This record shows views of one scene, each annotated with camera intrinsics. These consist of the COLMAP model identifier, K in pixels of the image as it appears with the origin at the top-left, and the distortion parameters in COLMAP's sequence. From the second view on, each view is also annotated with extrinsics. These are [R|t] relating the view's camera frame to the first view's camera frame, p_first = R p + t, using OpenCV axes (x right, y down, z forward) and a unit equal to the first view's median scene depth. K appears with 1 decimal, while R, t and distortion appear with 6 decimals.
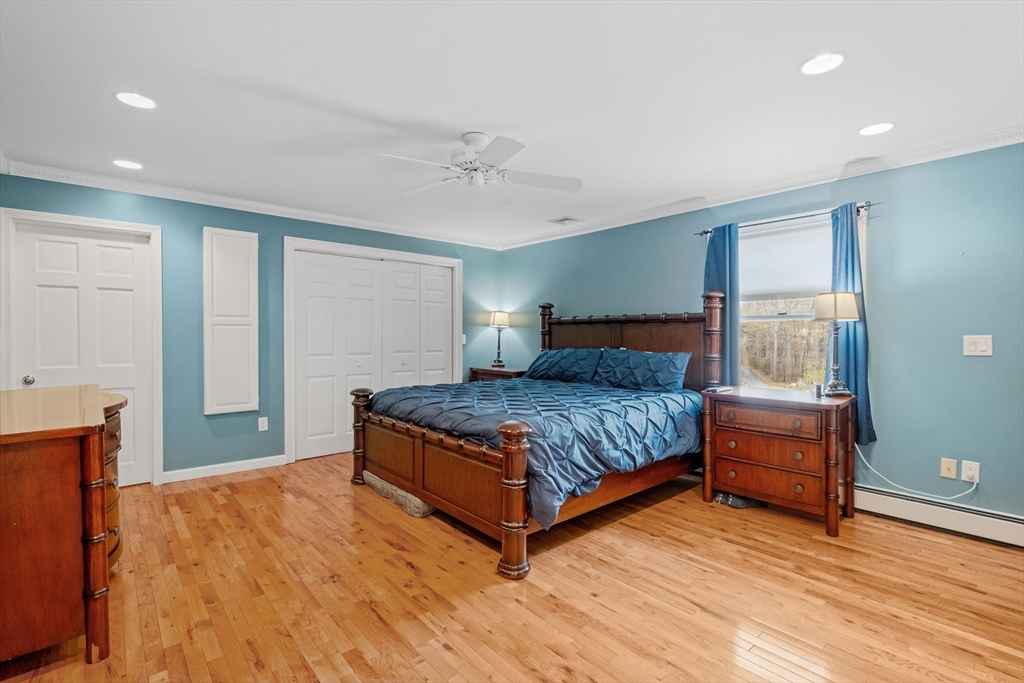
lens RADIAL K [[471.2, 0, 512.3], [0, 471.2, 340.1], [0, 0, 1]] dist [-0.003837, -0.000775]
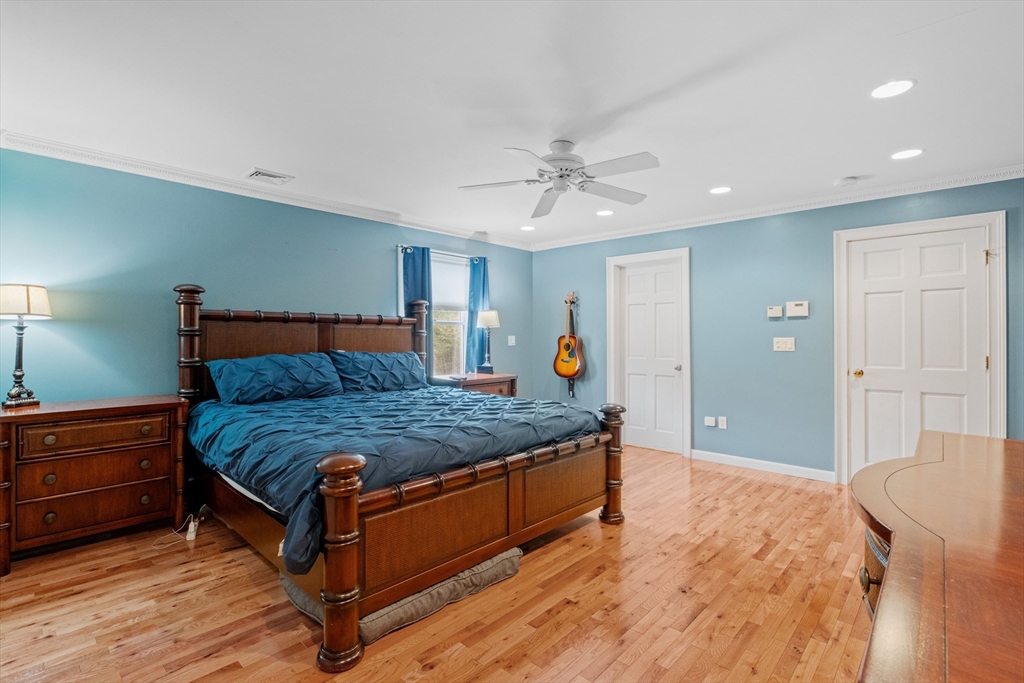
lens RADIAL K [[471.2, 0, 512.0], [0, 471.2, 335.9], [0, 0, 1]] dist [-0.003837, -0.000775]
pose [[-0.093867, -0.005307, 0.995571, -0.741143], [0.006659, 0.999960, 0.005959, -0.015534], [-0.995562, 0.007188, -0.093828, 0.816441]]
